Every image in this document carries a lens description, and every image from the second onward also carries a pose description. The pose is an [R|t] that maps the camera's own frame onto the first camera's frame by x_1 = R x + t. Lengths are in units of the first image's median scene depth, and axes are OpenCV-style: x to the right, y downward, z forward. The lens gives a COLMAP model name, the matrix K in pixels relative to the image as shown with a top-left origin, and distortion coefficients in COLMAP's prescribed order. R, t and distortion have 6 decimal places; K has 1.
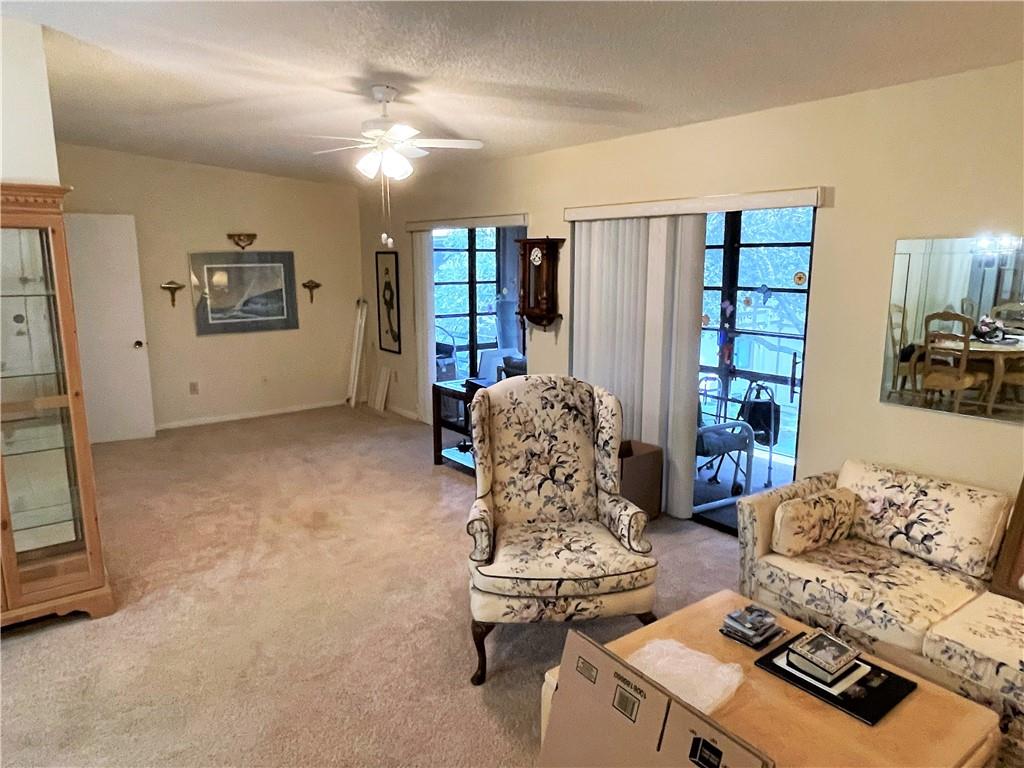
lens RADIAL K [[674.7, 0, 511.3], [0, 674.7, 382.6], [0, 0, 1]] dist [-0.005055, 0.006066]
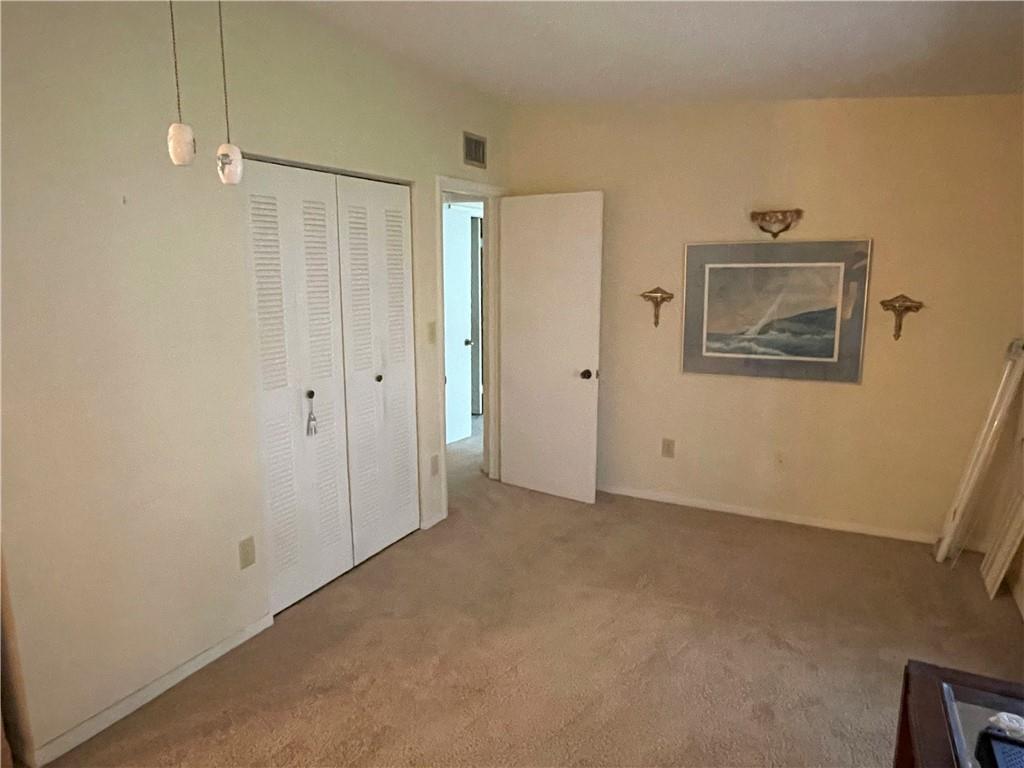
lens RADIAL K [[674.7, 0, 512.0], [0, 674.7, 386.3], [0, 0, 1]] dist [-0.005055, 0.006066]
pose [[0.452229, 0.160167, -0.877403, 0.034023], [-0.166869, 0.981567, 0.093174, -0.087354], [0.876153, 0.104275, 0.470620, 0.536857]]
